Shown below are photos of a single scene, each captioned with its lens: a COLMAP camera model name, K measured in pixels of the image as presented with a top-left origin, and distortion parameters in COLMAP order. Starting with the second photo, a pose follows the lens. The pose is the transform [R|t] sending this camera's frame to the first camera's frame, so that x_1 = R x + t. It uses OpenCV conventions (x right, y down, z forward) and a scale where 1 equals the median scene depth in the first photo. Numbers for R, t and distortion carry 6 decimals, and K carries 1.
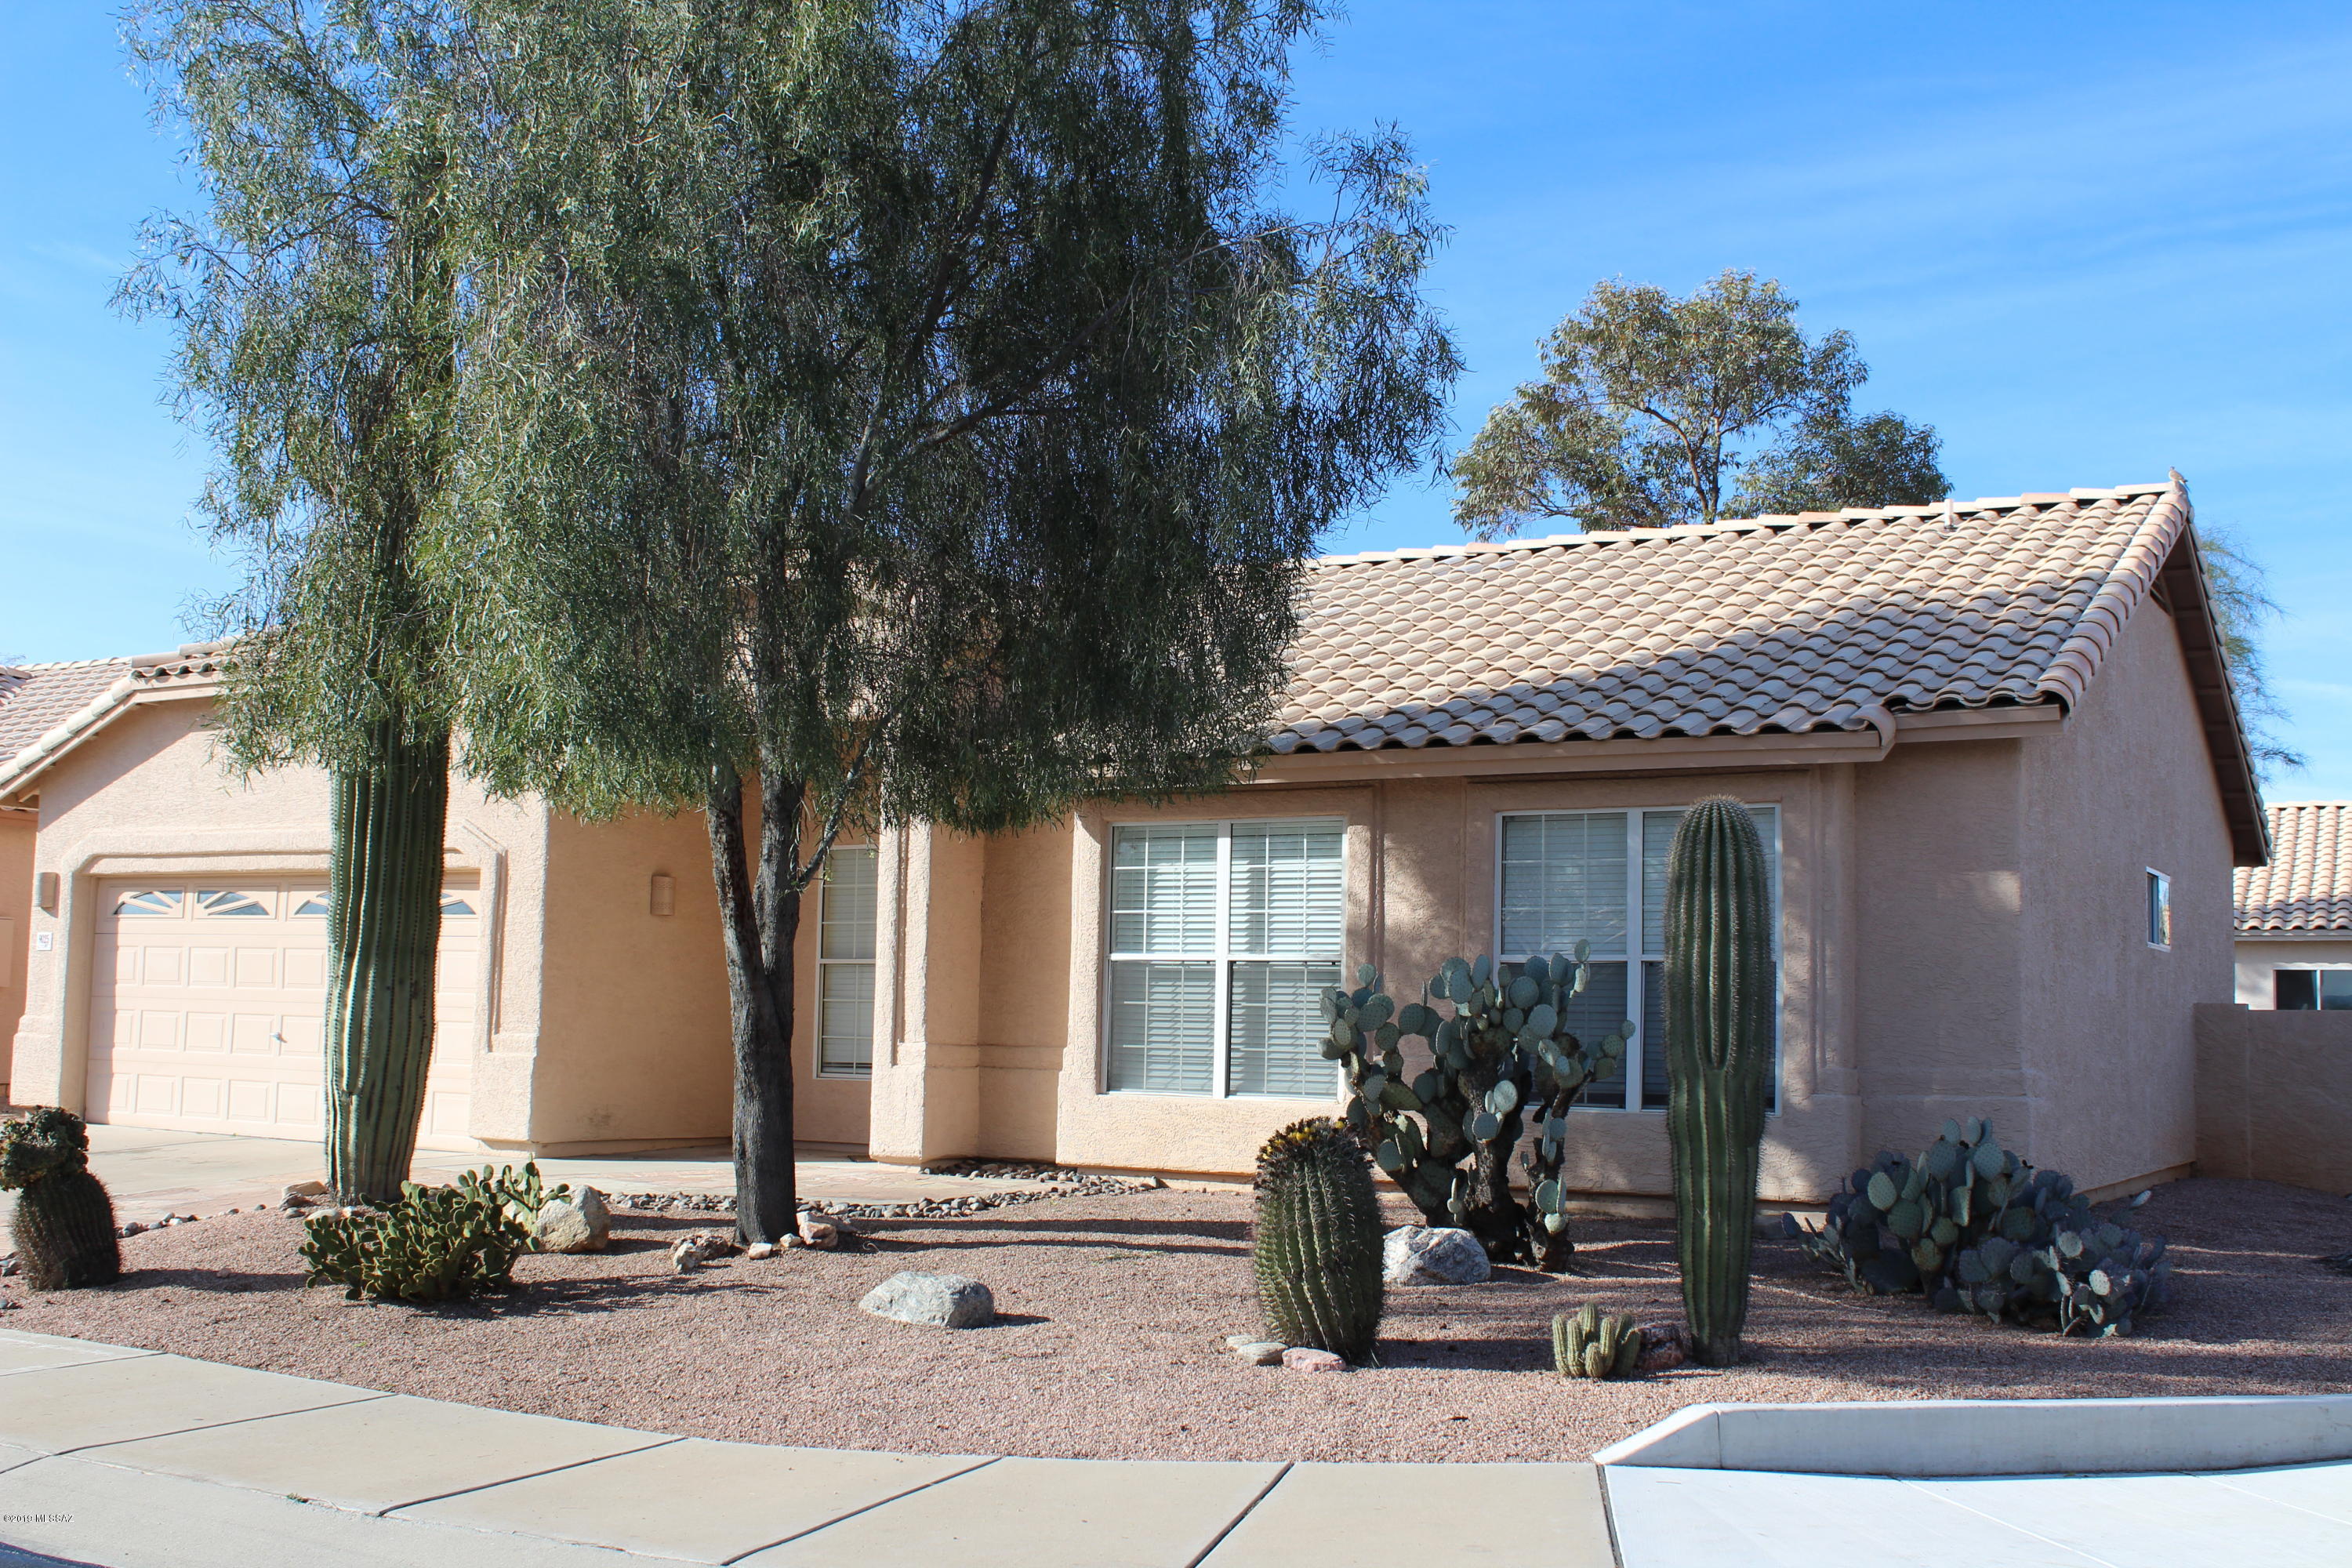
lens RADIAL K [[2489.2, 0, 1176.5], [0, 2489.2, 784.8], [0, 0, 1]] dist [0.024305, 0.000000]
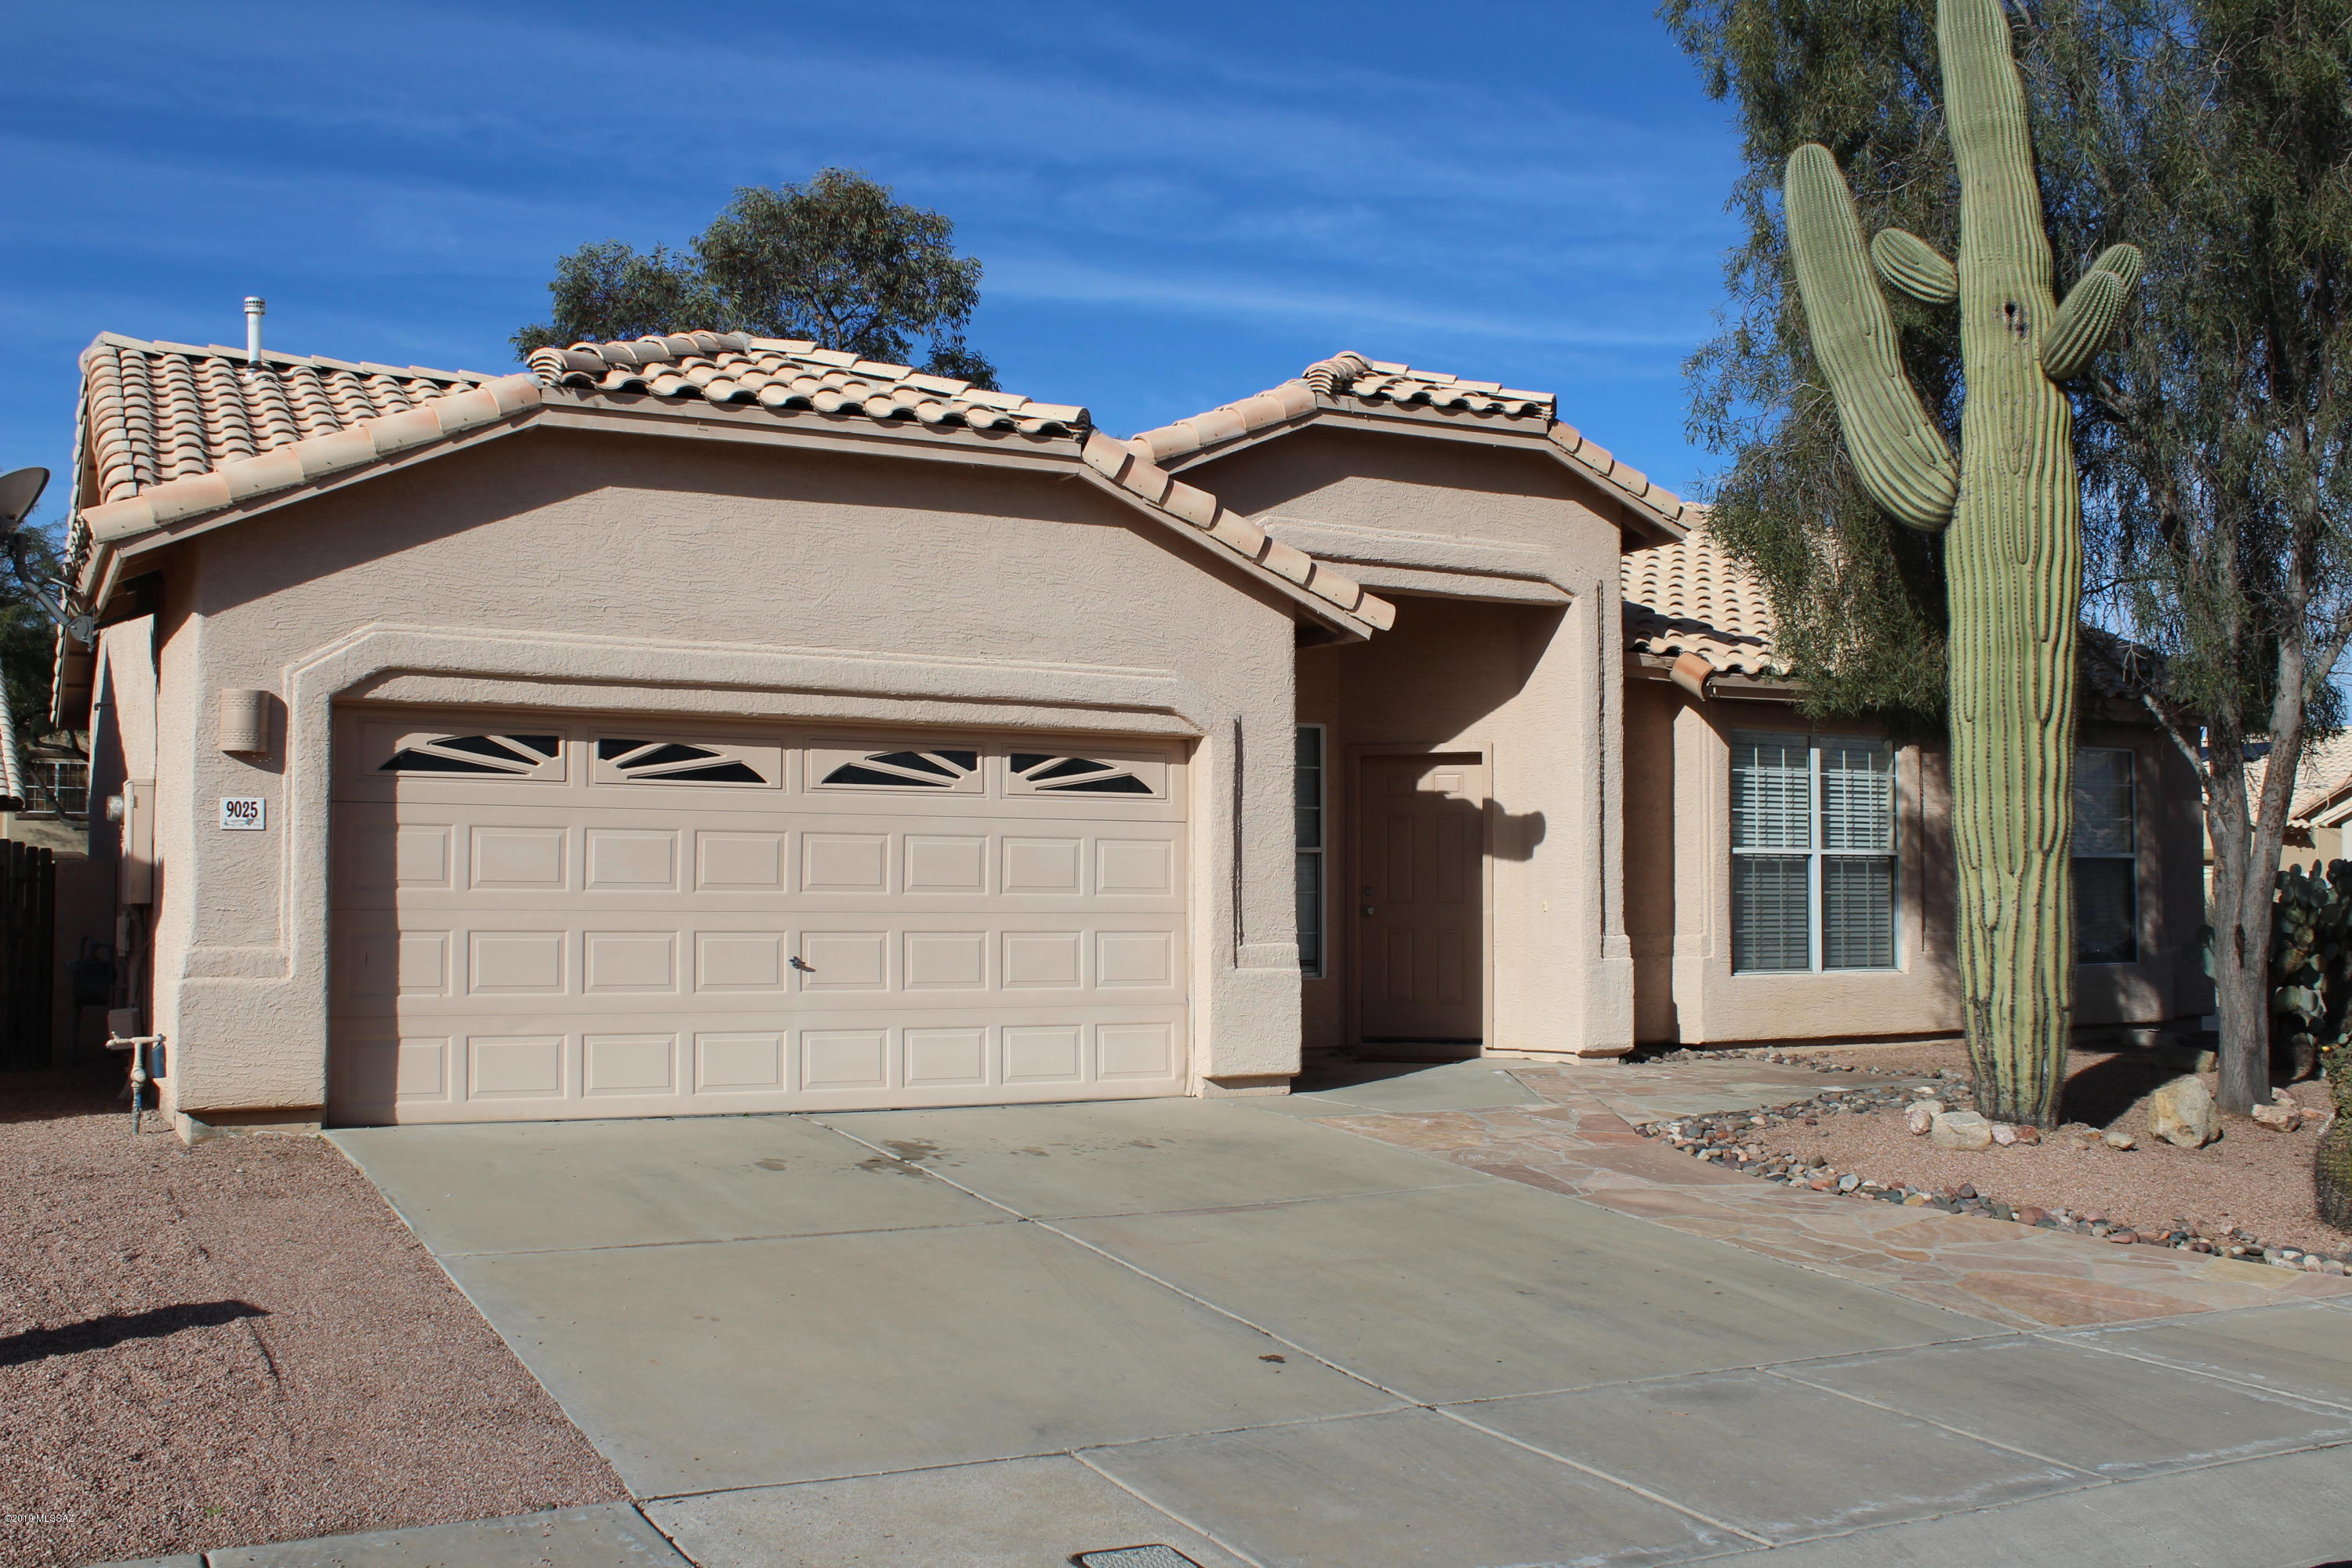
lens RADIAL K [[2261.6, 0, 1176.5], [0, 2261.6, 780.9], [0, 0, 1]] dist [-0.014241, 0.000000]
pose [[0.477661, 0.019052, 0.878338, -0.849558], [-0.077692, 0.996764, 0.020630, 0.030787], [-0.875102, -0.078094, 0.477596, 0.618556]]
